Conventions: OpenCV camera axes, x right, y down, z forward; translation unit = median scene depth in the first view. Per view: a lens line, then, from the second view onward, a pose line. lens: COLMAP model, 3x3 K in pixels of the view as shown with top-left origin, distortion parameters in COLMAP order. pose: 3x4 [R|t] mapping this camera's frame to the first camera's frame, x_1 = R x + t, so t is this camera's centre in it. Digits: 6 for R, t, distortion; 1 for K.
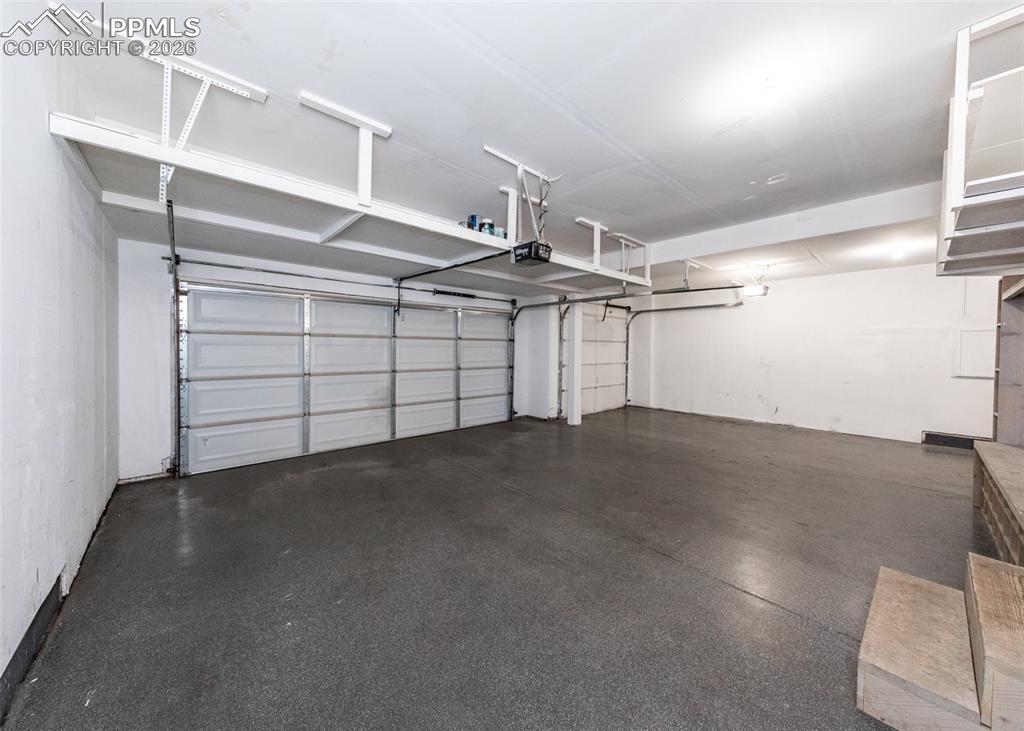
lens RADIAL K [[364.7, 0, 511.5], [0, 364.7, 353.9], [0, 0, 1]] dist [0.000012, -0.000001]
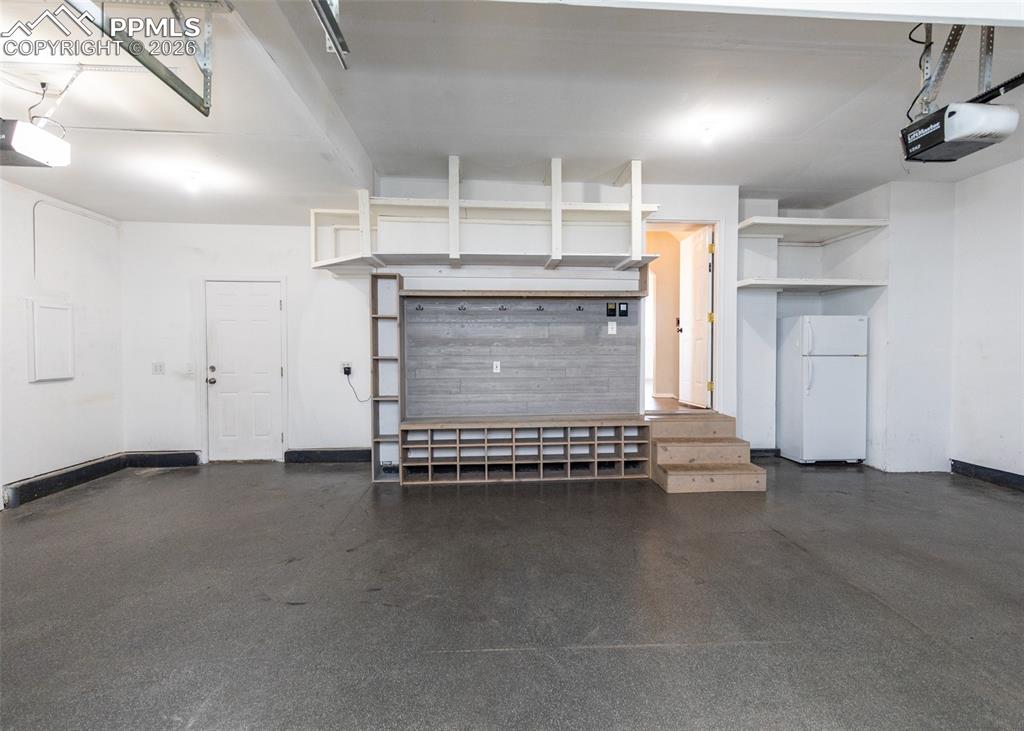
lens RADIAL K [[516.0, 0, 517.6], [0, 516.0, 359.3], [0, 0, 1]] dist [-0.000183, 0.000089]
pose [[-0.791362, -0.021941, 0.610954, 0.096836], [0.006396, 0.999004, 0.044161, -0.014337], [-0.611314, 0.038855, -0.790434, 2.202083]]
